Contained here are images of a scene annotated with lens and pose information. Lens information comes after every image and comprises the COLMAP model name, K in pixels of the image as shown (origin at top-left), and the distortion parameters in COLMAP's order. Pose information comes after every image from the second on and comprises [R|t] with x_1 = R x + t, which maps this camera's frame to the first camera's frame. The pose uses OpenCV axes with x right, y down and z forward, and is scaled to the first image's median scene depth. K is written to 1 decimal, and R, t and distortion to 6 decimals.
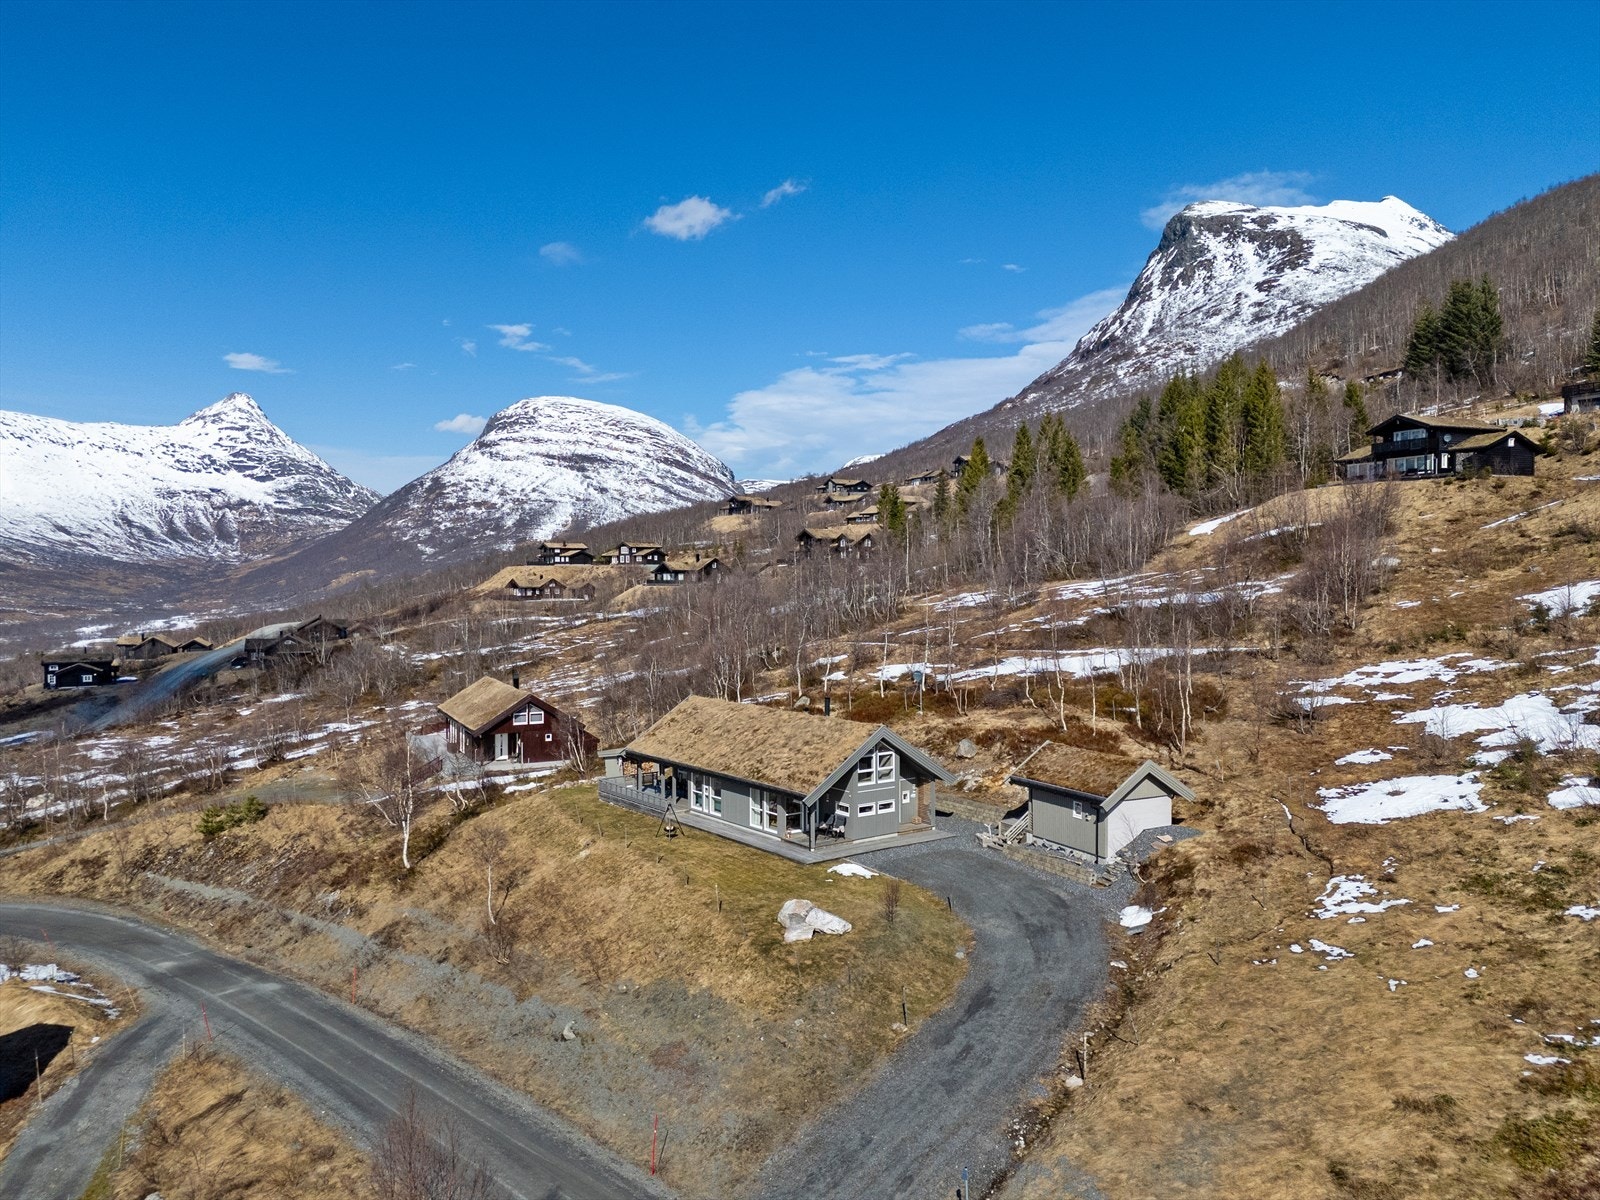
lens RADIAL K [[1167.4, 0, 807.2], [0, 1167.4, 599.9], [0, 0, 1]] dist [0.085262, -0.074711]
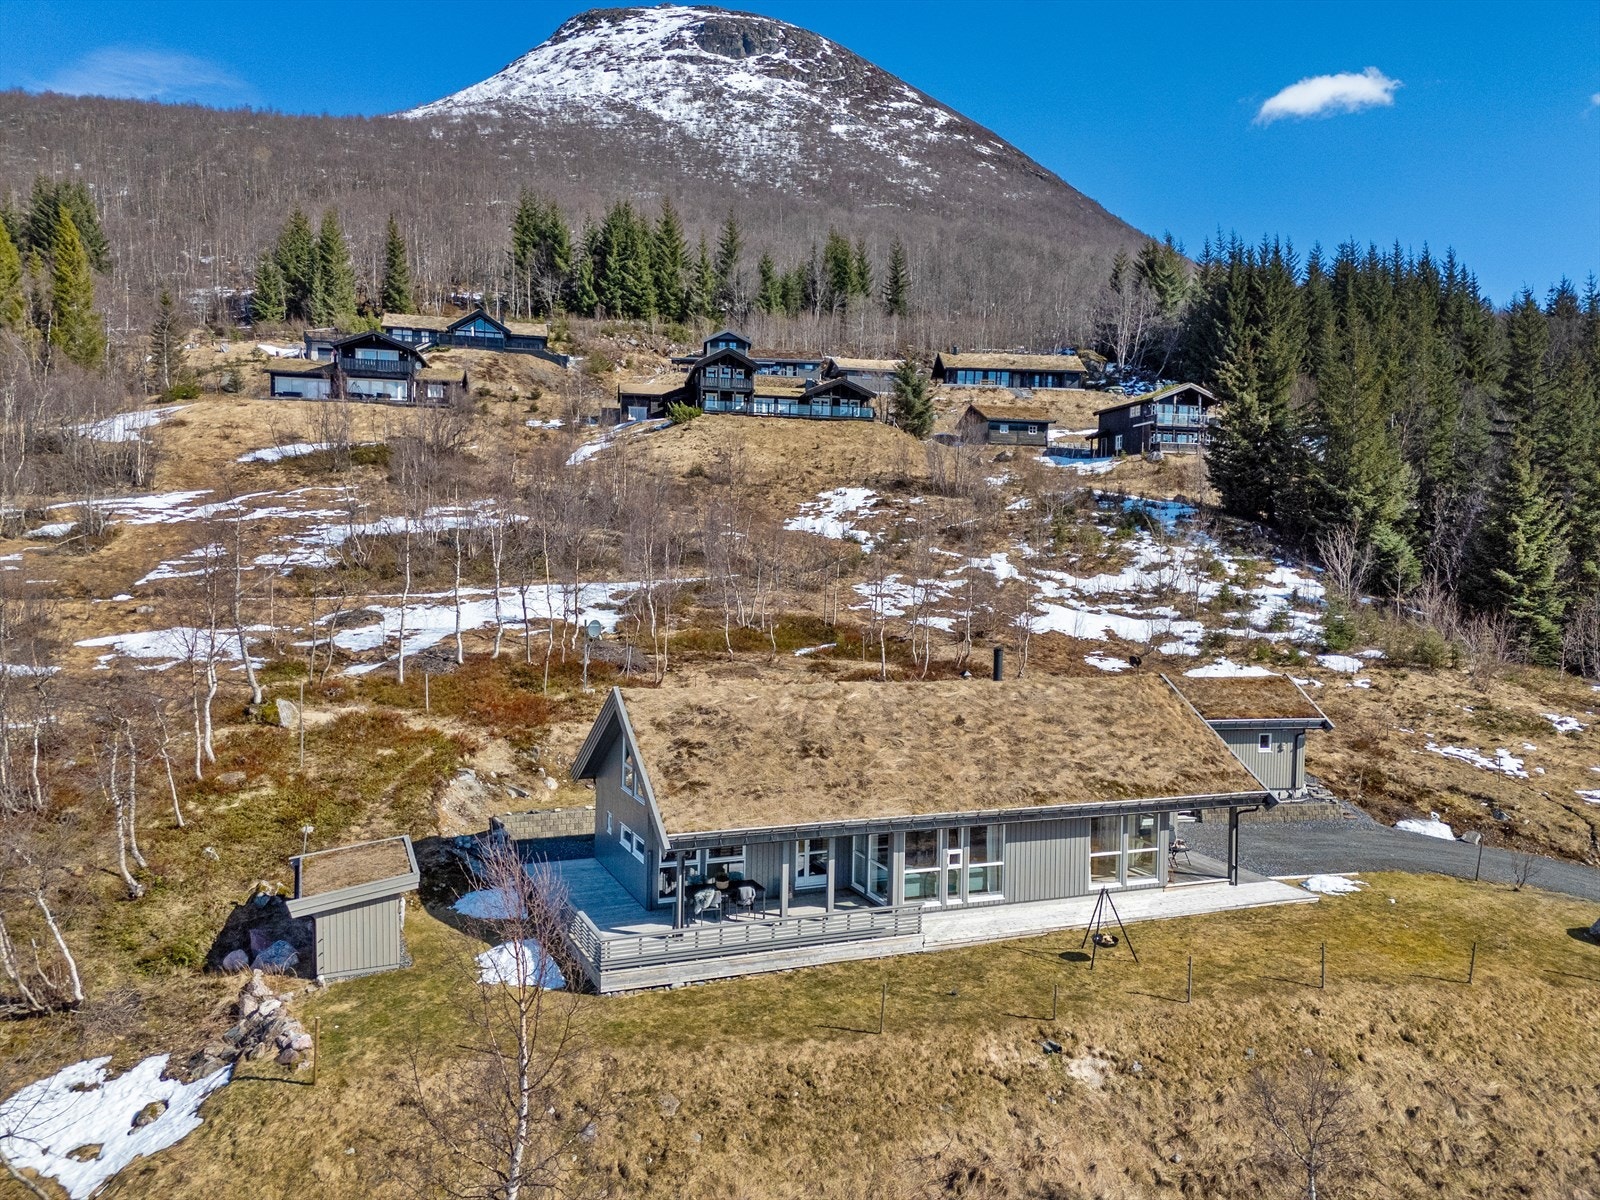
lens RADIAL K [[1167.4, 0, 792.8], [0, 1167.4, 596.3], [0, 0, 1]] dist [0.085262, -0.074711]
pose [[0.237502, -0.025166, 0.971061, -0.111360], [0.004683, 0.999682, 0.024762, 0.008629], [-0.971376, -0.001333, 0.237545, 0.187659]]
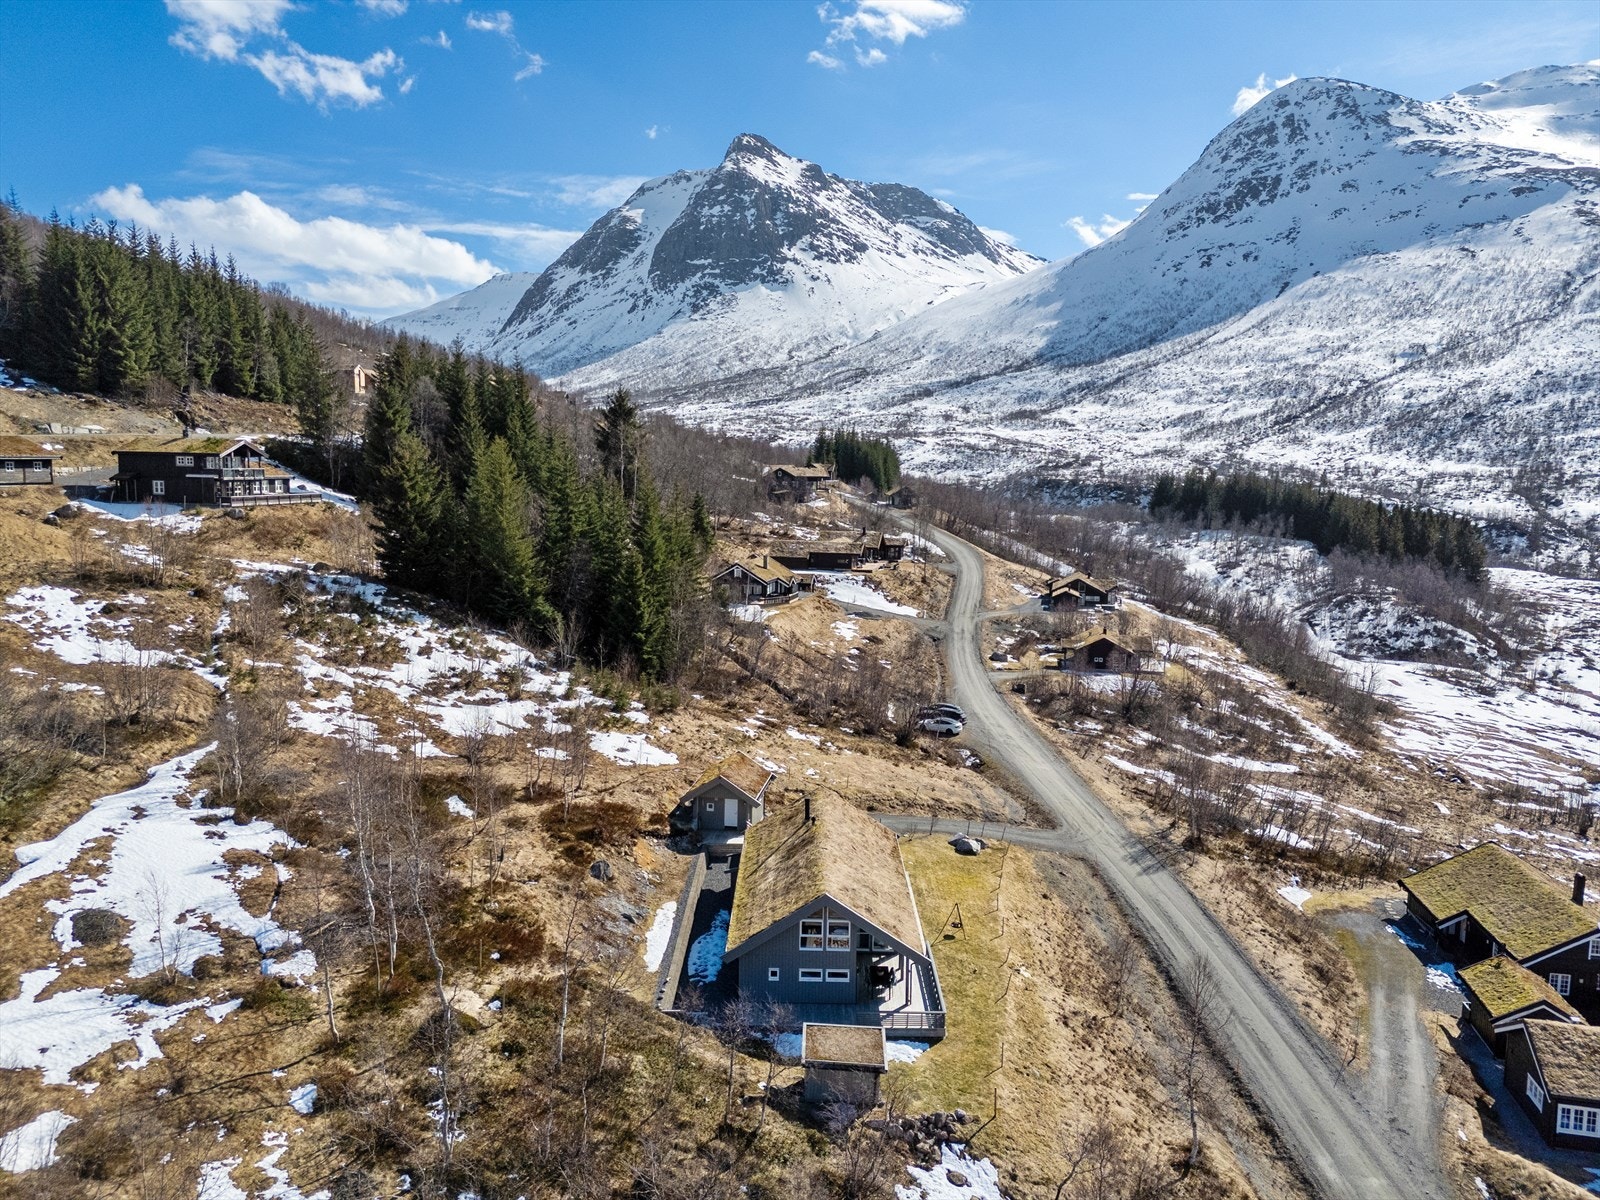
lens RADIAL K [[1167.4, 0, 794.3], [0, 1167.4, 614.2], [0, 0, 1]] dist [0.085262, -0.074711]
pose [[-0.788954, -0.086452, 0.608340, -0.117101], [0.005474, 0.989024, 0.147651, -0.045490], [-0.614428, 0.119819, -0.779821, 0.352506]]
